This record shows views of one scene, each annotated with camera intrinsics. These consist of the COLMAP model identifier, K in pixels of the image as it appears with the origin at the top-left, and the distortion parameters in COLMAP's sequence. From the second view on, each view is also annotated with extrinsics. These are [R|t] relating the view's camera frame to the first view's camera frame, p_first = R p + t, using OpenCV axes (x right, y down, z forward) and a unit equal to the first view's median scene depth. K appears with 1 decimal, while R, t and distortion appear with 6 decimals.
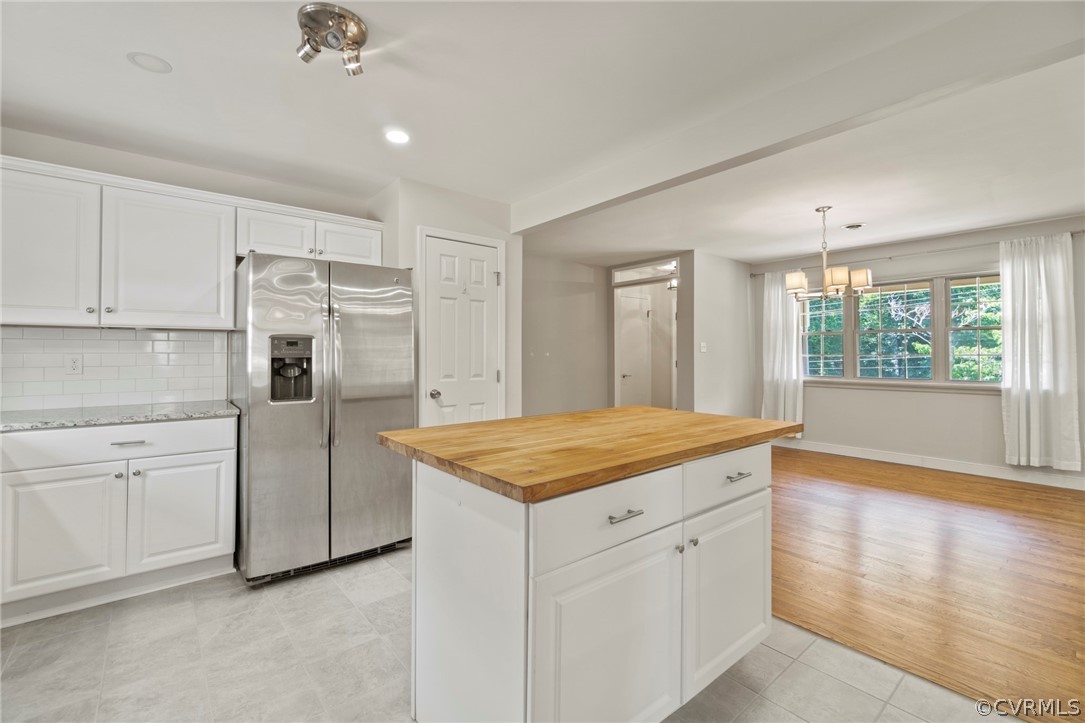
lens RADIAL K [[467.2, 0, 534.0], [0, 467.2, 347.1], [0, 0, 1]] dist [-0.005235, 0.001145]
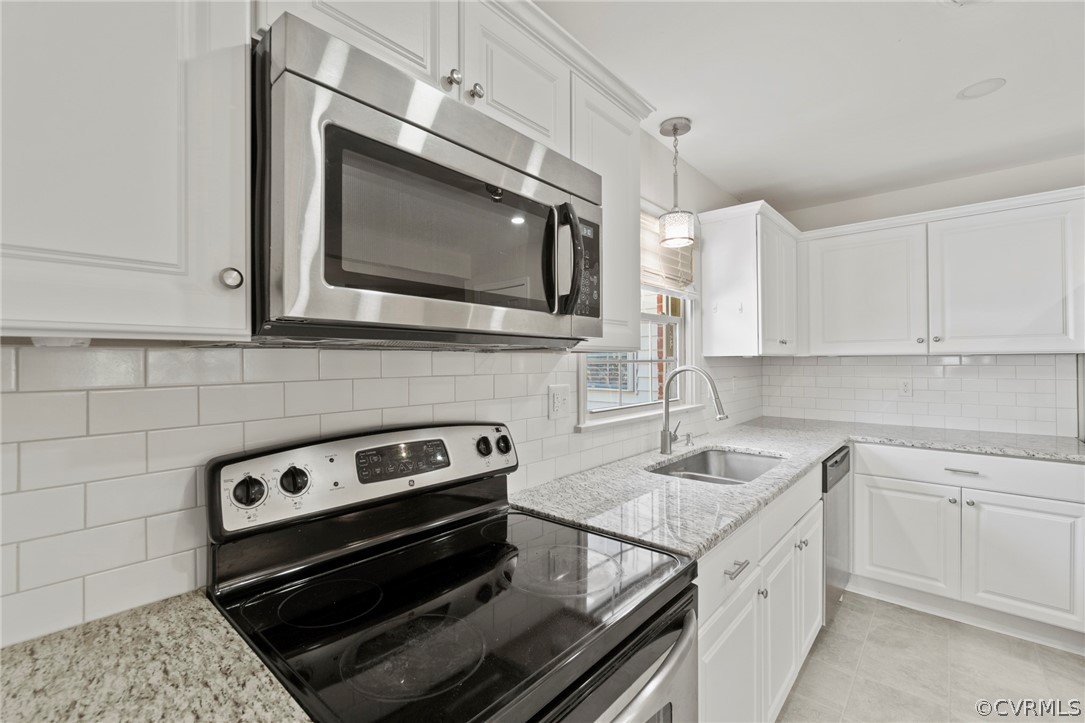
lens RADIAL K [[467.2, 0, 540.2], [0, 467.2, 357.6], [0, 0, 1]] dist [-0.005235, 0.001145]
pose [[0.164602, -0.006318, -0.986340, -0.018022], [0.019785, 0.999799, -0.003102, -0.052796], [0.986162, -0.019004, 0.164694, -0.063704]]
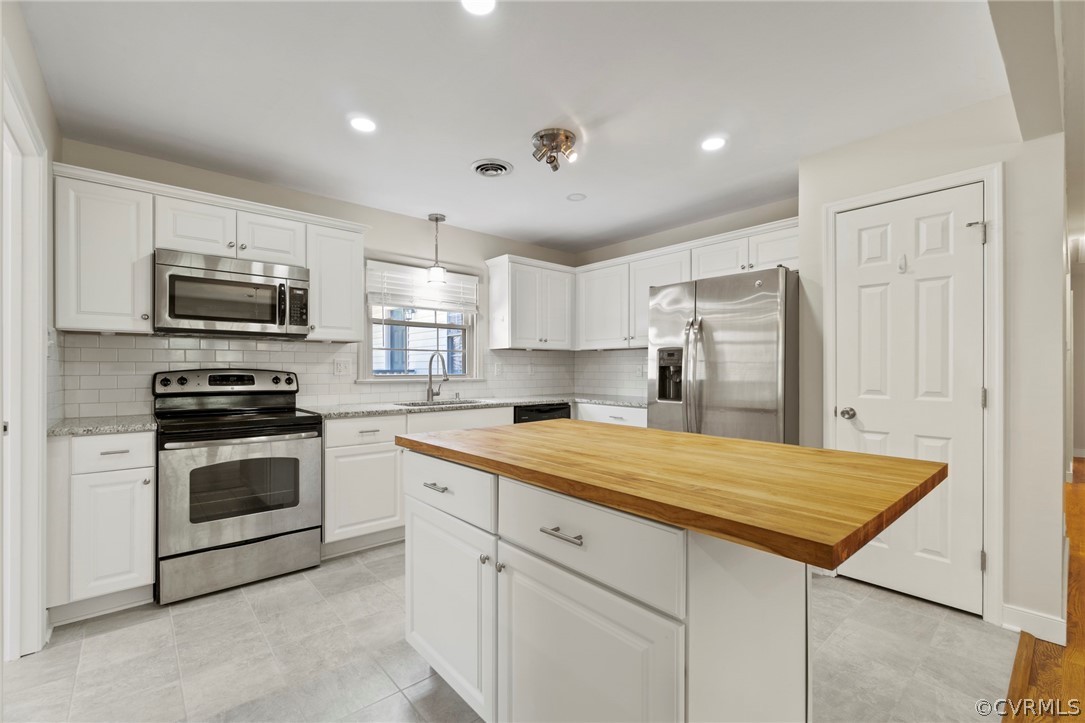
lens RADIAL K [[467.2, 0, 542.8], [0, 467.2, 369.7], [0, 0, 1]] dist [-0.005235, 0.001145]
pose [[0.037448, 0.001512, -0.999297, 0.732311], [0.016390, 0.999863, 0.002127, 0.024724], [0.999164, -0.016459, 0.037418, 0.626193]]
